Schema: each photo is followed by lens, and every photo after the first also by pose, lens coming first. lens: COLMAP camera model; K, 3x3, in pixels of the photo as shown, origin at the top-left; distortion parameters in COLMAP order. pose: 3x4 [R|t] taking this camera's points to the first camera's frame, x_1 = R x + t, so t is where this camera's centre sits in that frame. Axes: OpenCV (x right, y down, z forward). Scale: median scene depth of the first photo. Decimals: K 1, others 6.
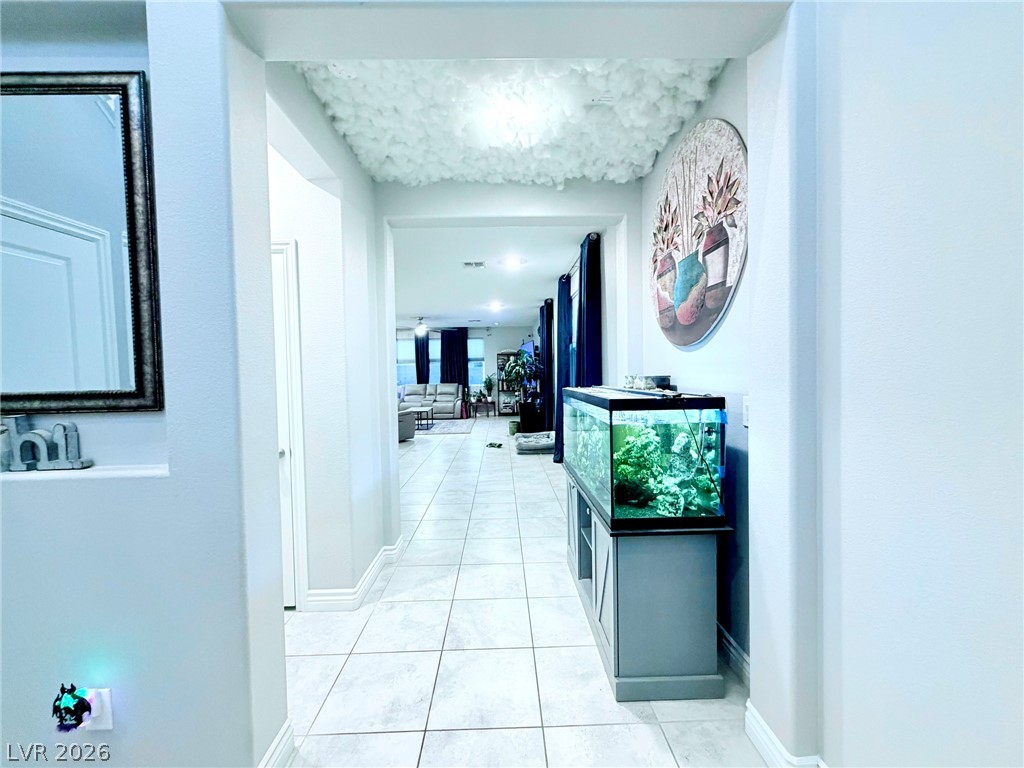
lens RADIAL K [[408.8, 0, 509.2], [0, 408.8, 383.4], [0, 0, 1]] dist [0.000219, 0.000001]
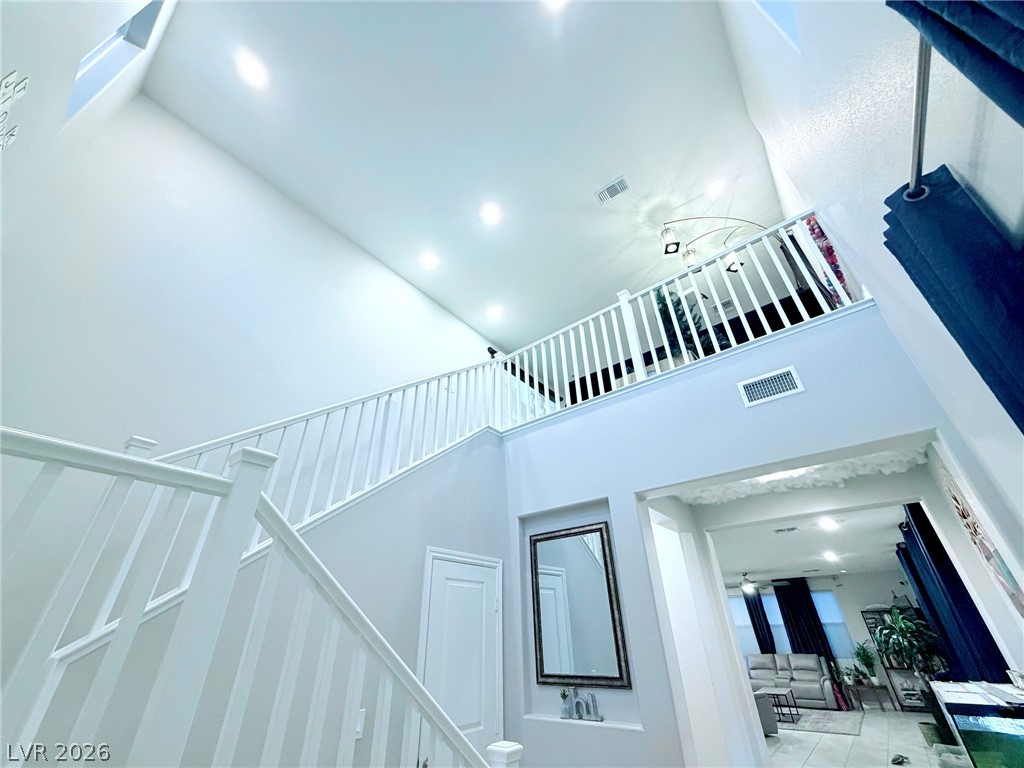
lens RADIAL K [[408.8, 0, 509.2], [0, 408.8, 383.4], [0, 0, 1]] dist [0.000219, 0.000001]
pose [[0.766148, -0.332744, -0.549817, 0.038788], [-0.015038, 0.846011, -0.532953, -0.016145], [0.642489, 0.416589, 0.643166, -0.169205]]
